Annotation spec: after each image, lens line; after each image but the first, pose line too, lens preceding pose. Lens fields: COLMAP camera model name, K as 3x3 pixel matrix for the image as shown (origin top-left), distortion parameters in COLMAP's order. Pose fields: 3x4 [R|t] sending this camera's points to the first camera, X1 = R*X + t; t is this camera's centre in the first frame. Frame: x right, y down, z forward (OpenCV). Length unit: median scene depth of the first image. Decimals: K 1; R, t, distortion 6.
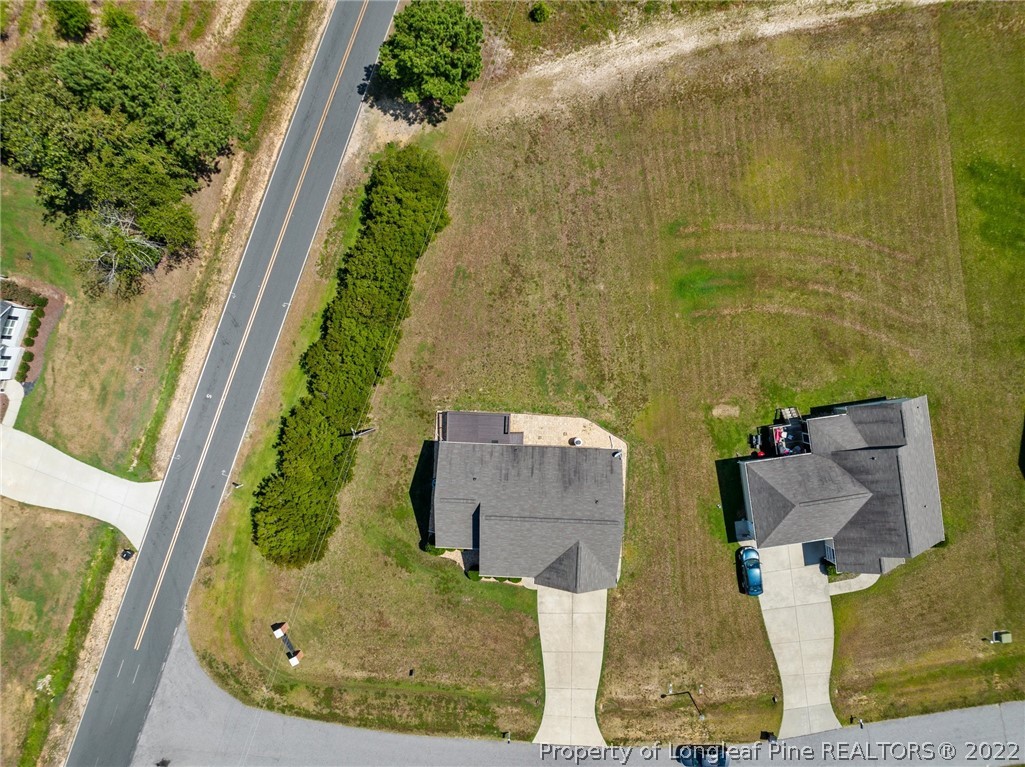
lens RADIAL K [[736.5, 0, 512.5], [0, 736.5, 383.5], [0, 0, 1]] dist [-0.034677, -0.000071]
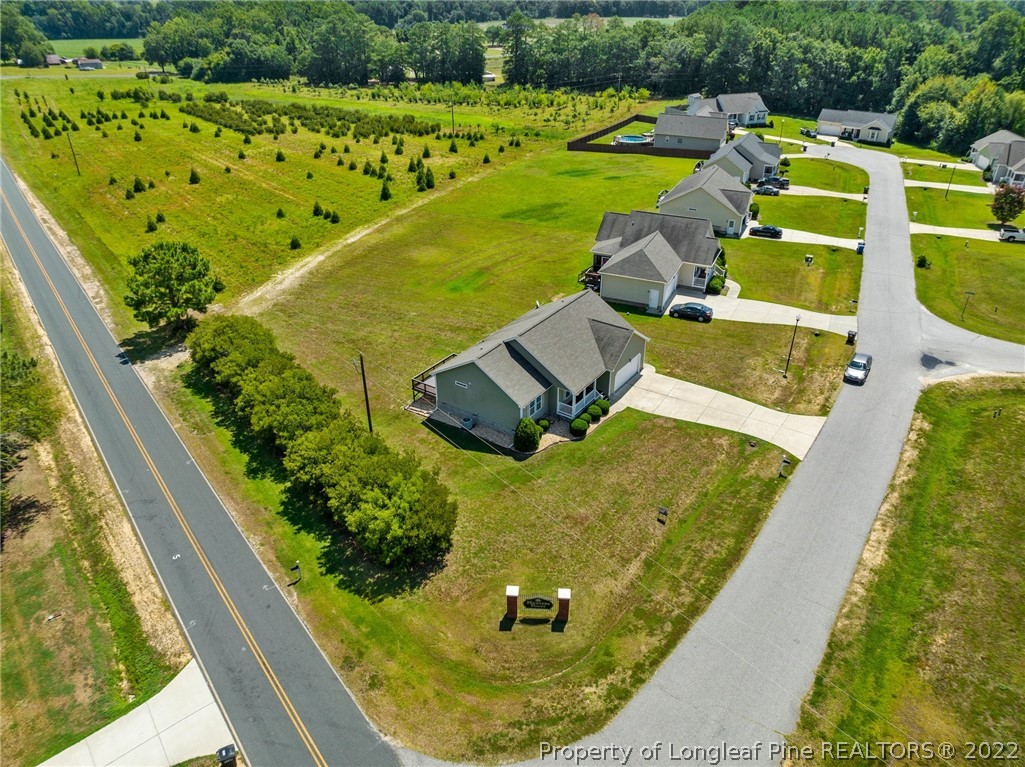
lens RADIAL K [[736.5, 0, 512.5], [0, 736.5, 383.5], [0, 0, 1]] dist [-0.034677, -0.000071]
pose [[0.541938, -0.406668, 0.735476, -0.691212], [0.840262, 0.245319, -0.483506, 0.586701], [0.016200, 0.880022, 0.474656, 0.536508]]
